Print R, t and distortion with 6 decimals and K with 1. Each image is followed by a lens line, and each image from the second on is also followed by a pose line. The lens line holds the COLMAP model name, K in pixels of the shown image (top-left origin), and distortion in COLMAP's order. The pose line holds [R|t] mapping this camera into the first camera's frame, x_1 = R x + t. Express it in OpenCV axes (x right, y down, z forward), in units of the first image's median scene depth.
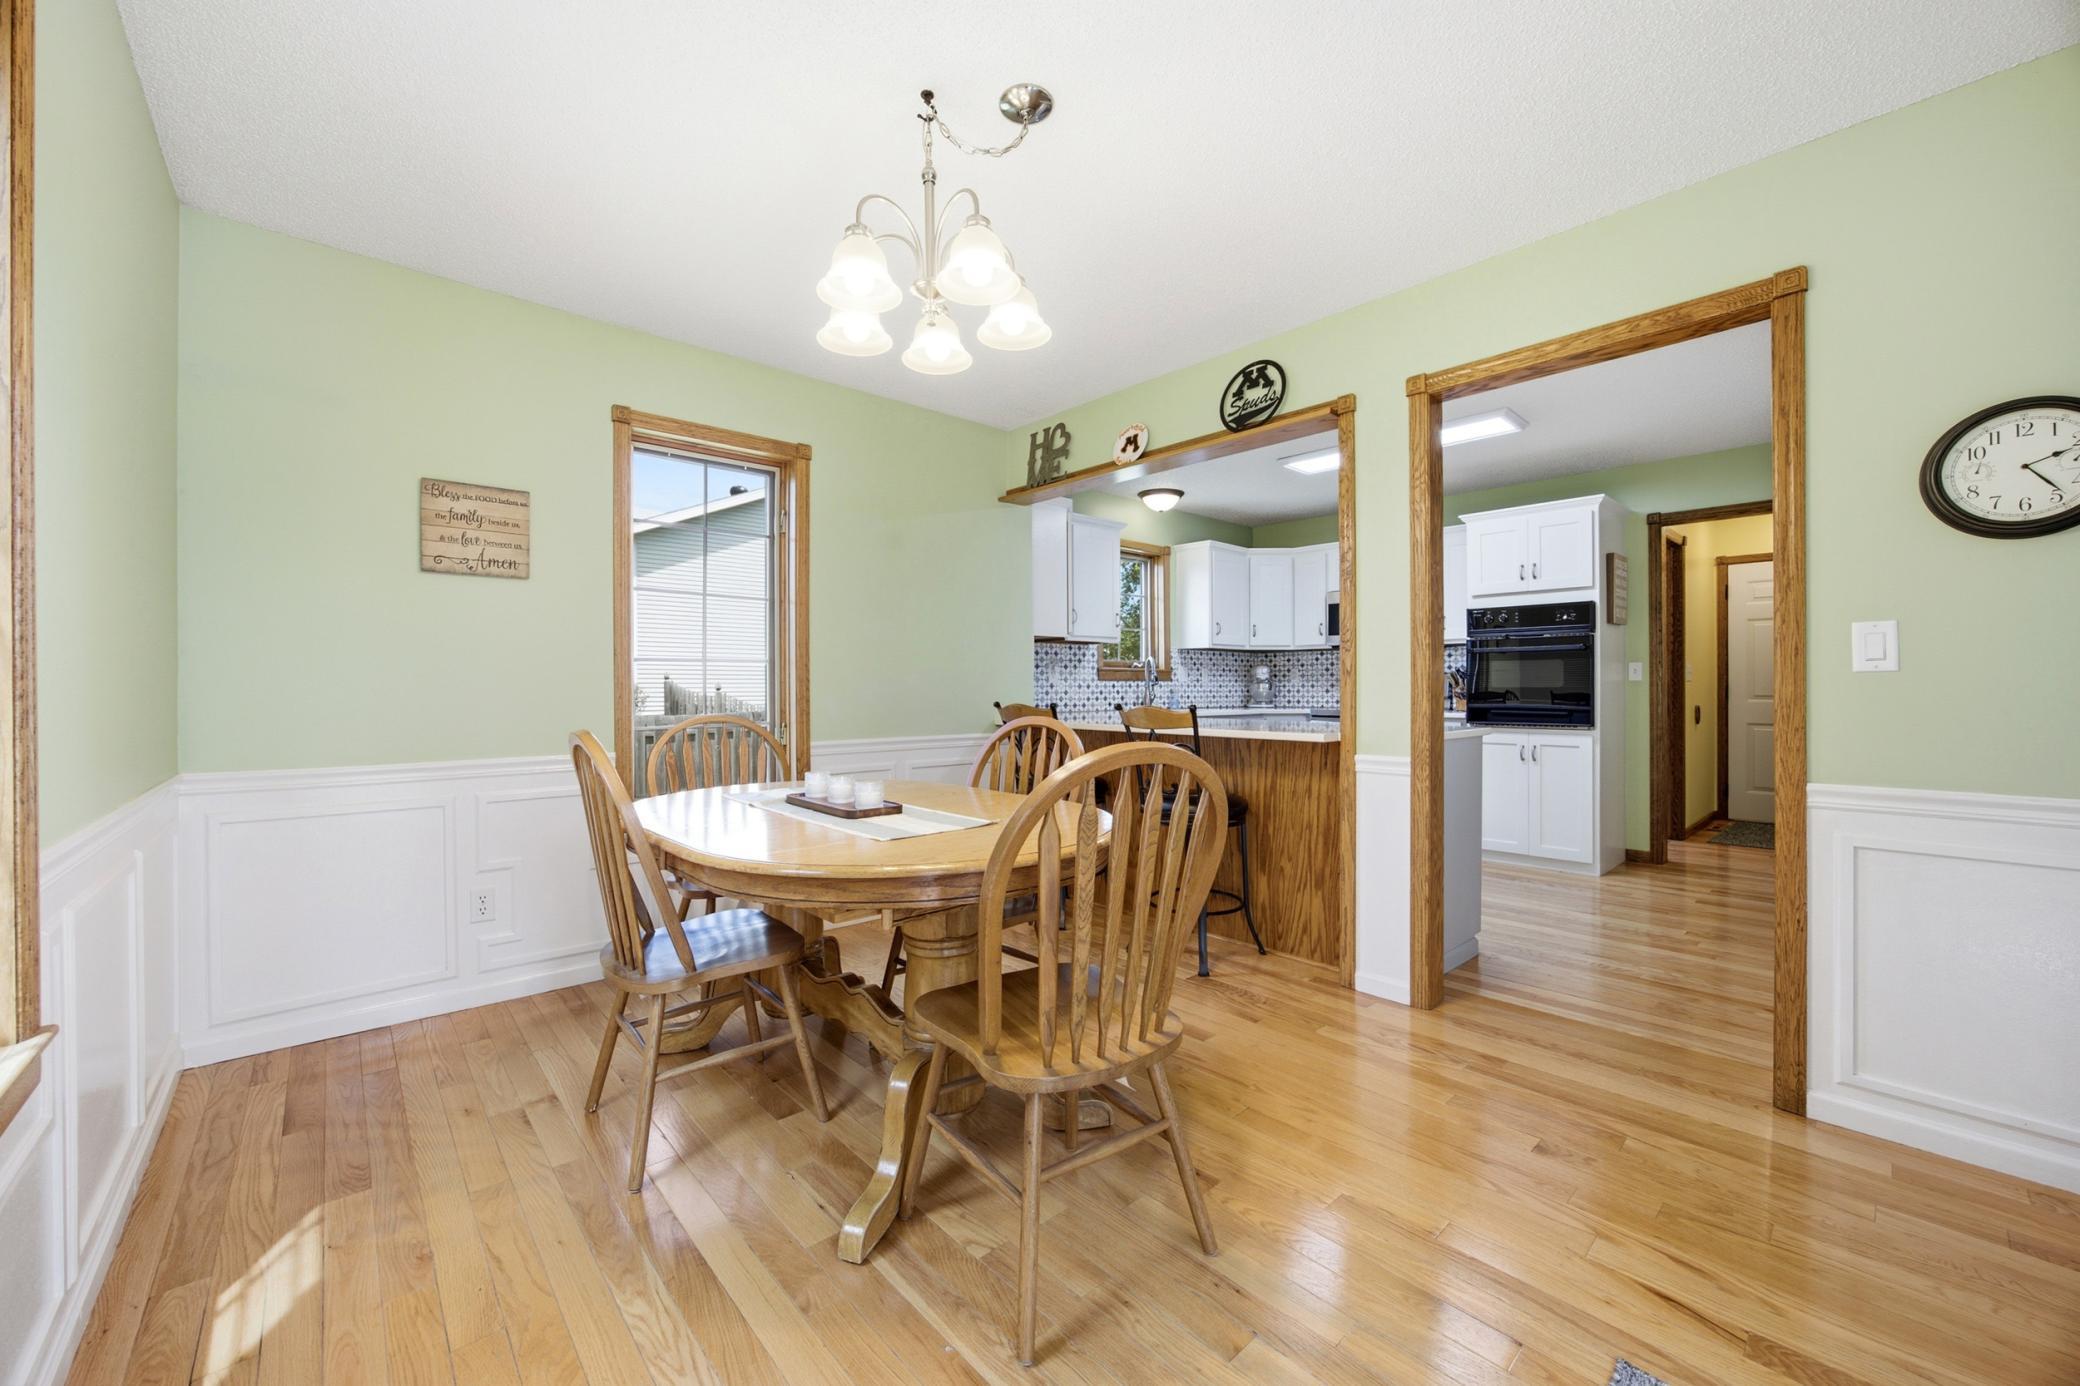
lens RADIAL K [[842.6, 0, 1027.4], [0, 842.6, 685.9], [0, 0, 1]] dist [-0.000078, 0.000022]
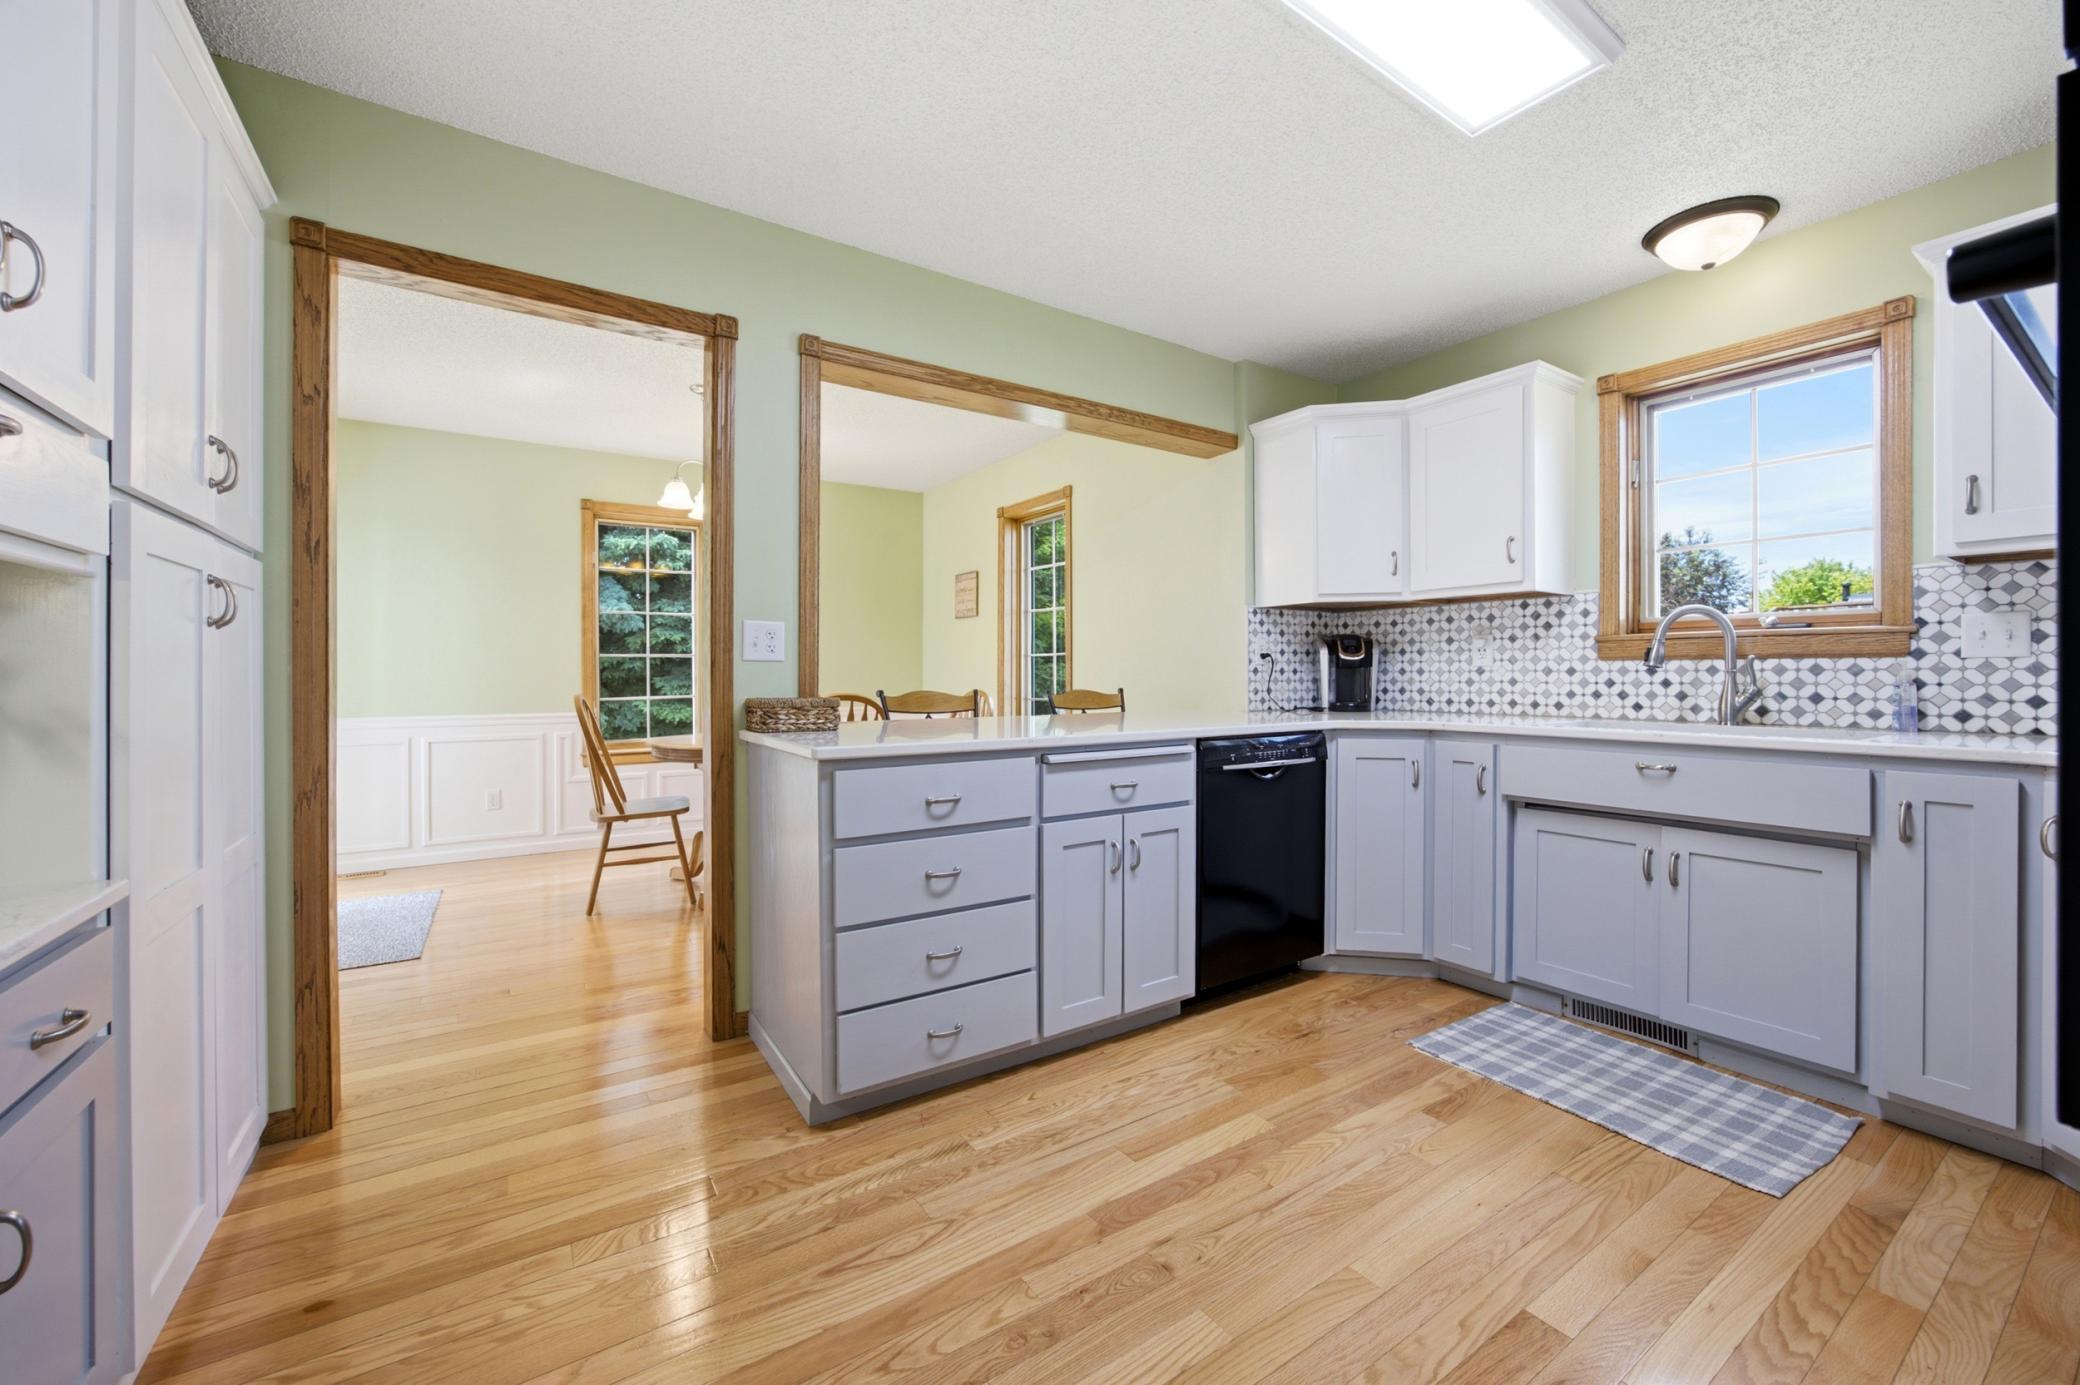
lens RADIAL K [[842.6, 0, 1027.4], [0, 842.6, 685.4], [0, 0, 1]] dist [-0.000078, 0.000022]
pose [[-0.130806, 0.006482, -0.991387, 1.268183], [-0.003579, 0.999969, 0.007010, 0.014093], [0.991401, 0.004465, -0.130779, 1.363760]]
